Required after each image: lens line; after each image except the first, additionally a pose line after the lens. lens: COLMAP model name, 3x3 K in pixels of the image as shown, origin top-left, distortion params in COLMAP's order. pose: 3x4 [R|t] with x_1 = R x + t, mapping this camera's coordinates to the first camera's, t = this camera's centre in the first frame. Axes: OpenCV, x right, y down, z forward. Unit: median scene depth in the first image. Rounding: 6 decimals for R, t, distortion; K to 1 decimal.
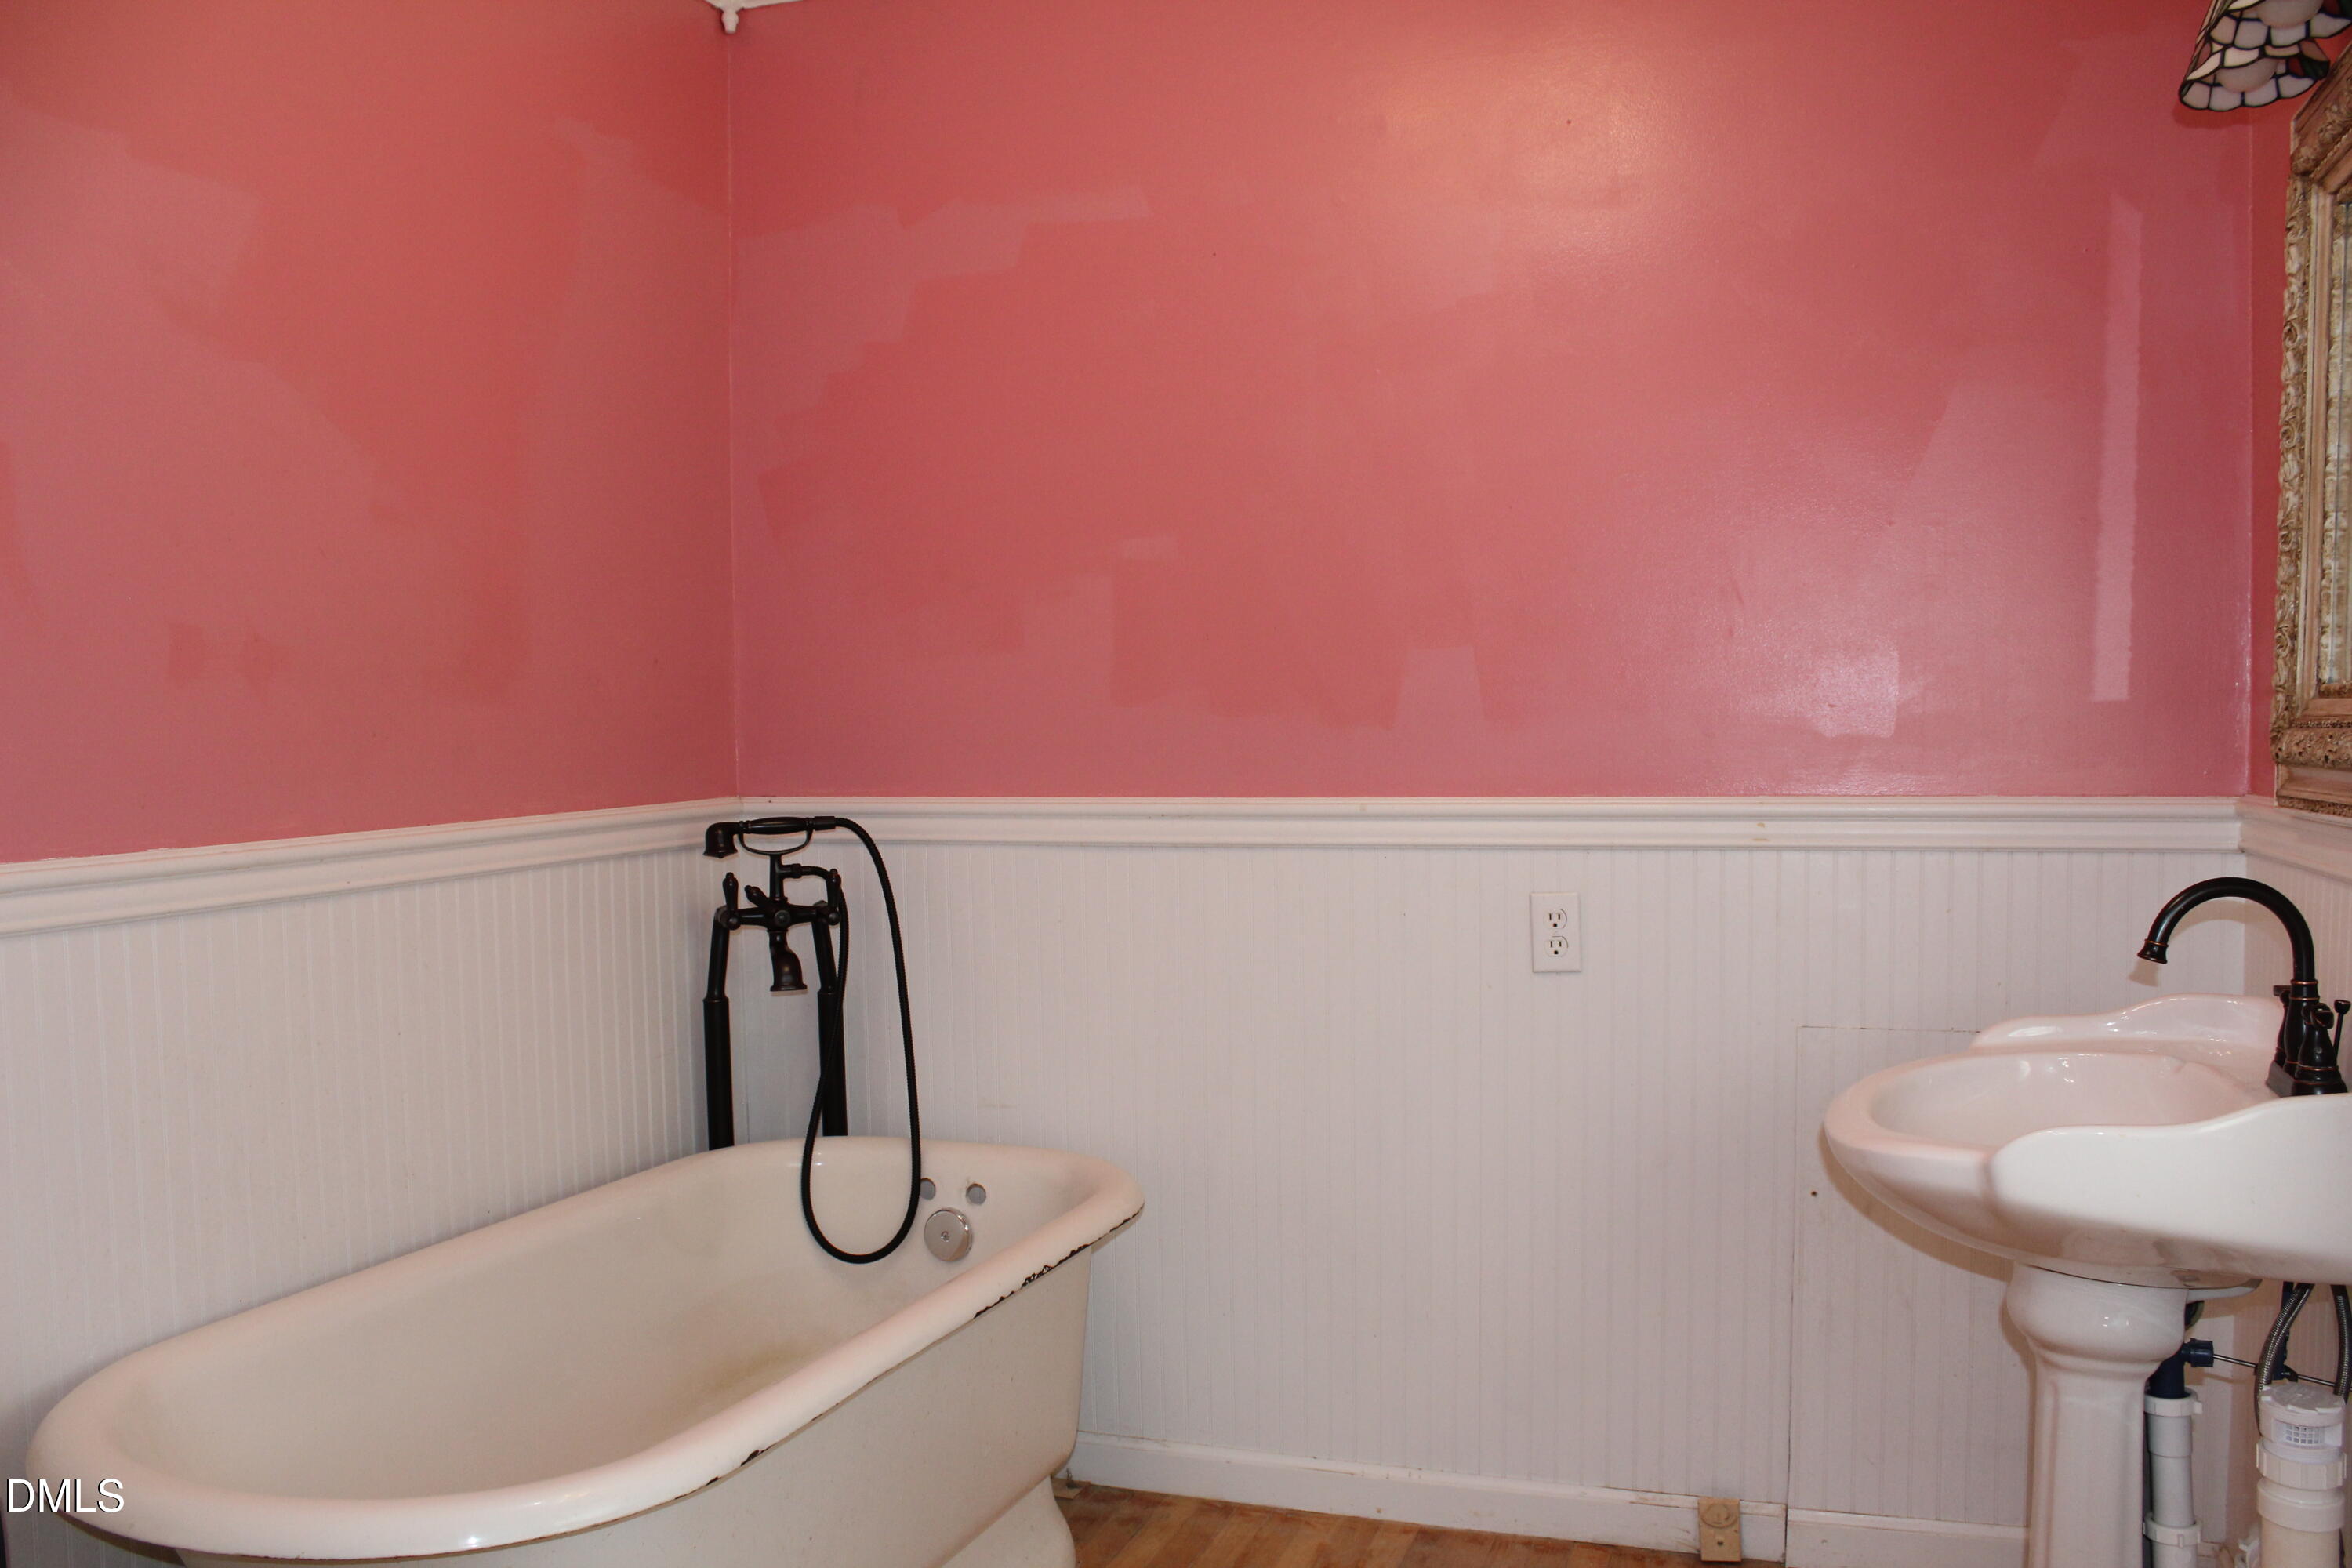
lens RADIAL K [[1976.0, 0, 1180.9], [0, 1976.0, 812.5], [0, 0, 1]] dist [-0.097602, 0.011190]
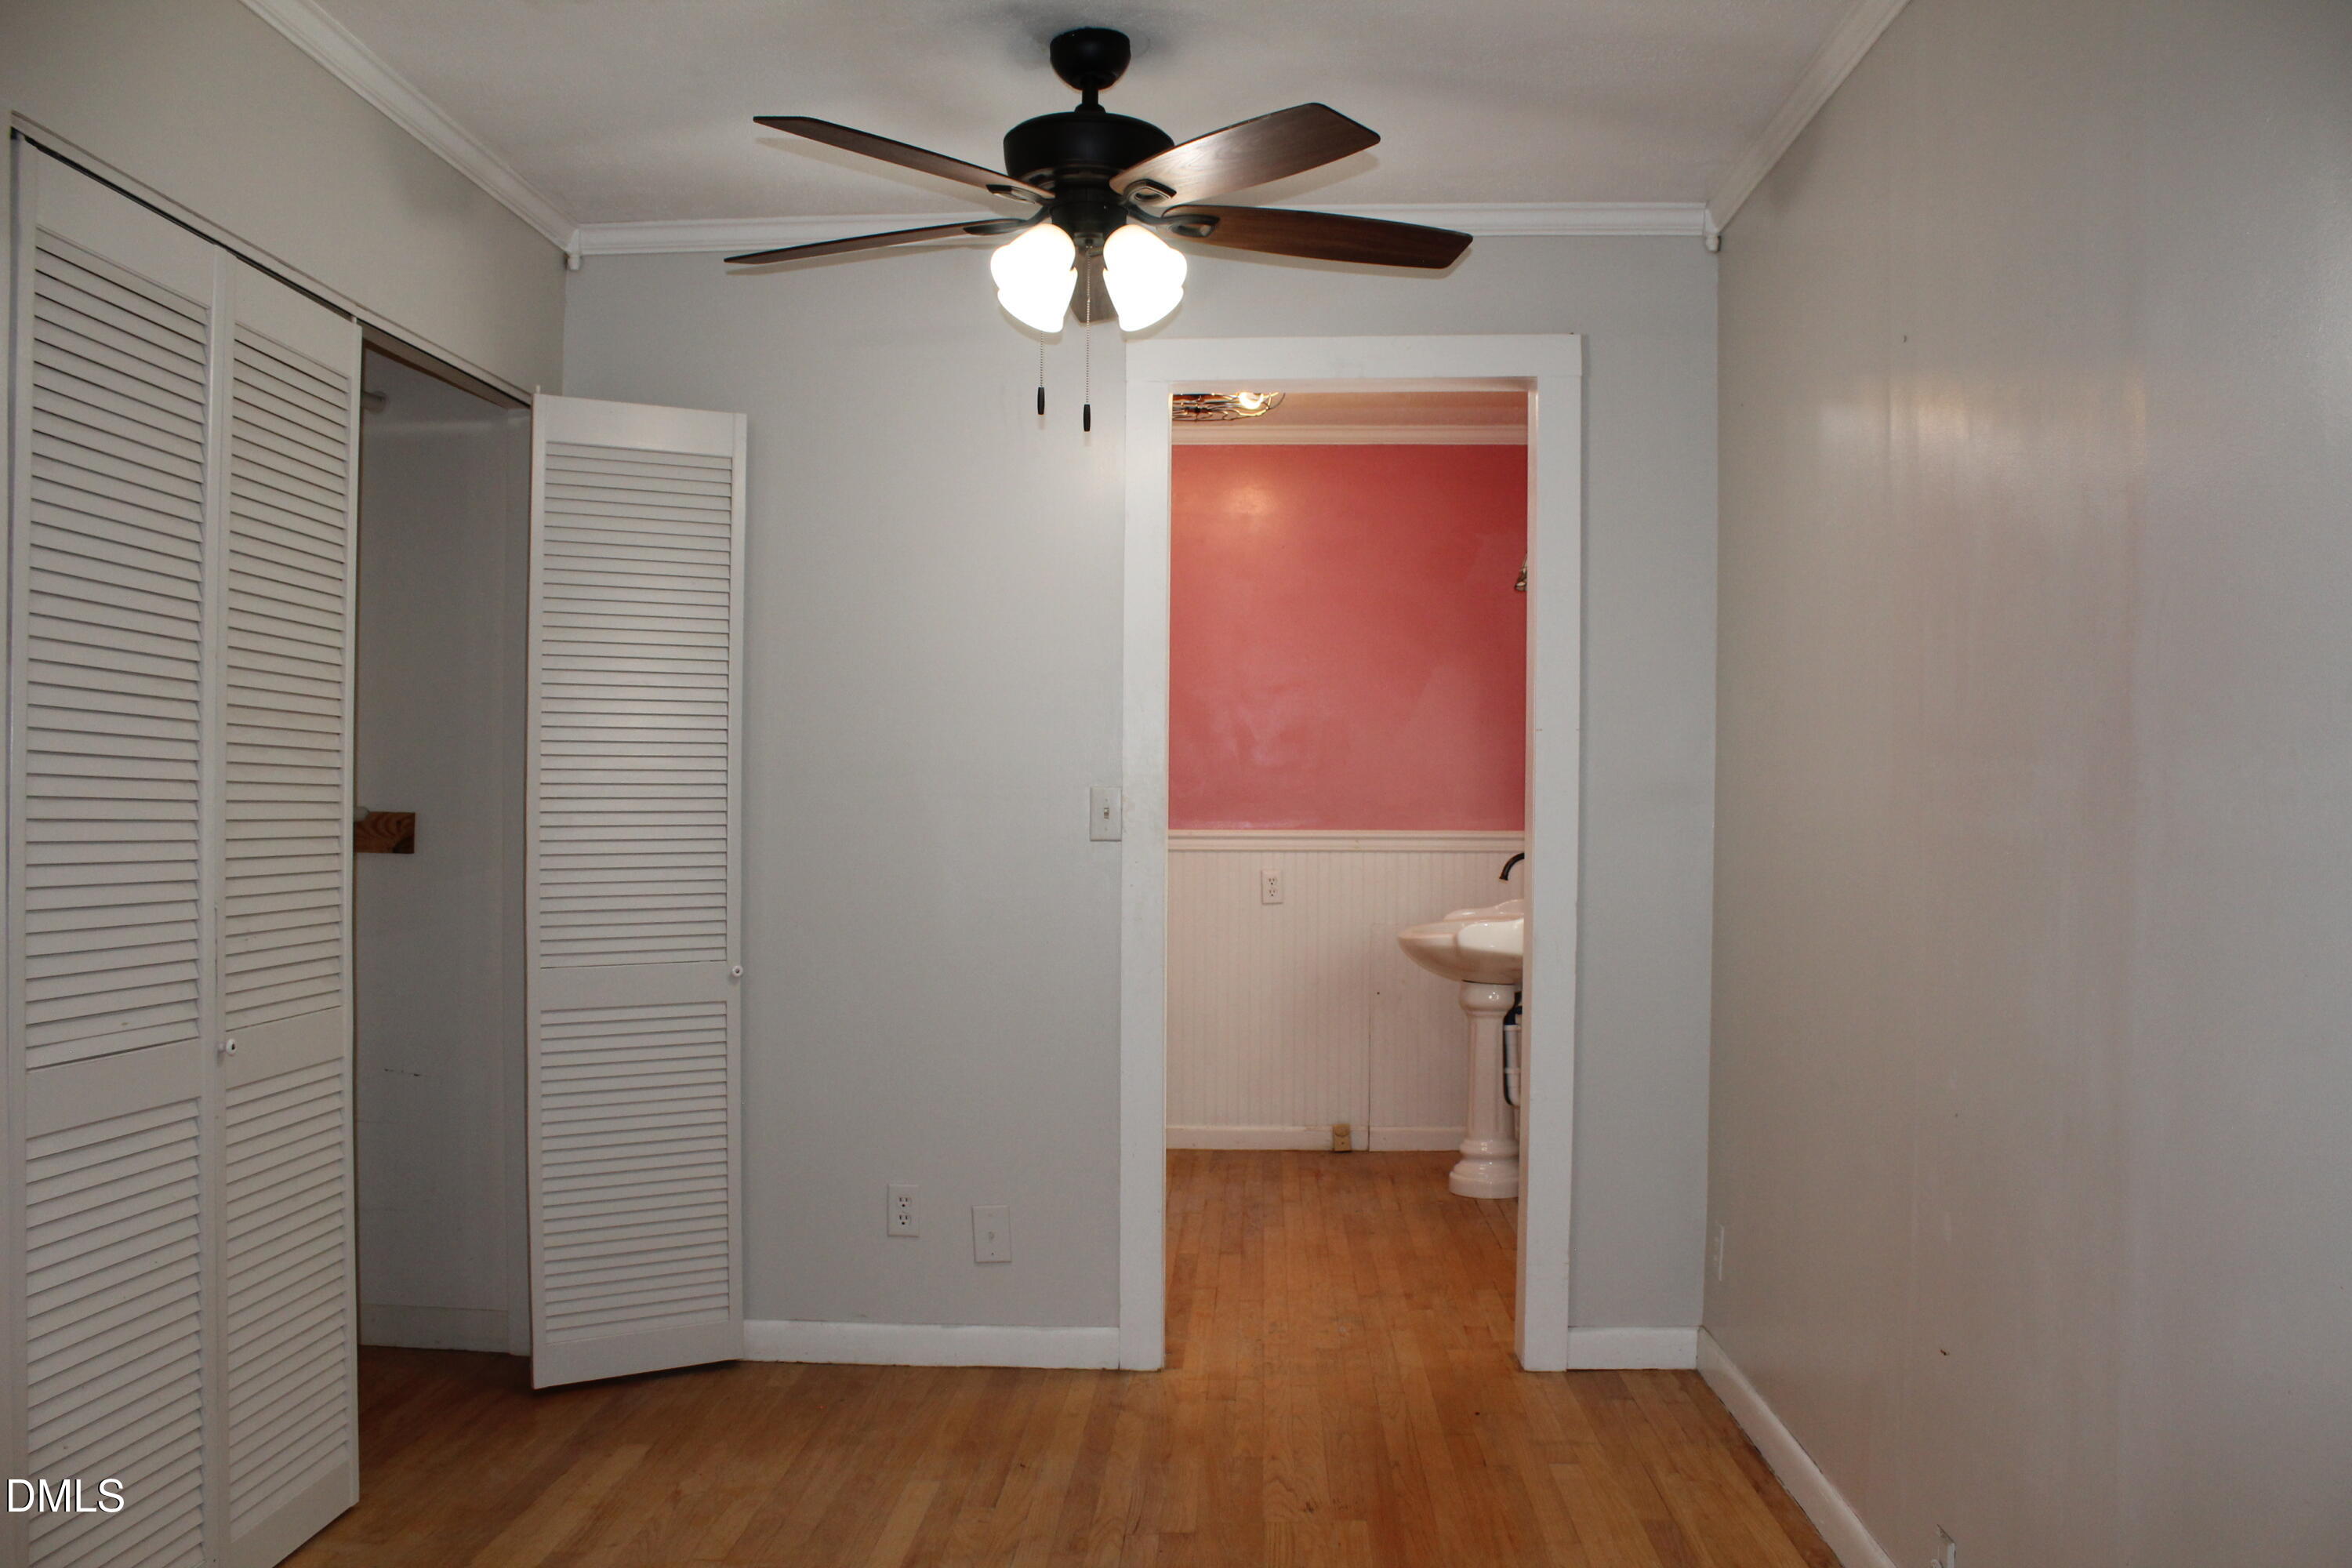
lens RADIAL K [[1976.0, 0, 1180.9], [0, 1976.0, 812.5], [0, 0, 1]] dist [-0.097602, 0.011190]
pose [[0.960471, 0.007052, 0.278289, -0.596566], [-0.002182, 0.999839, -0.017806, 0.014477], [-0.278370, 0.016495, 0.960332, -1.295004]]
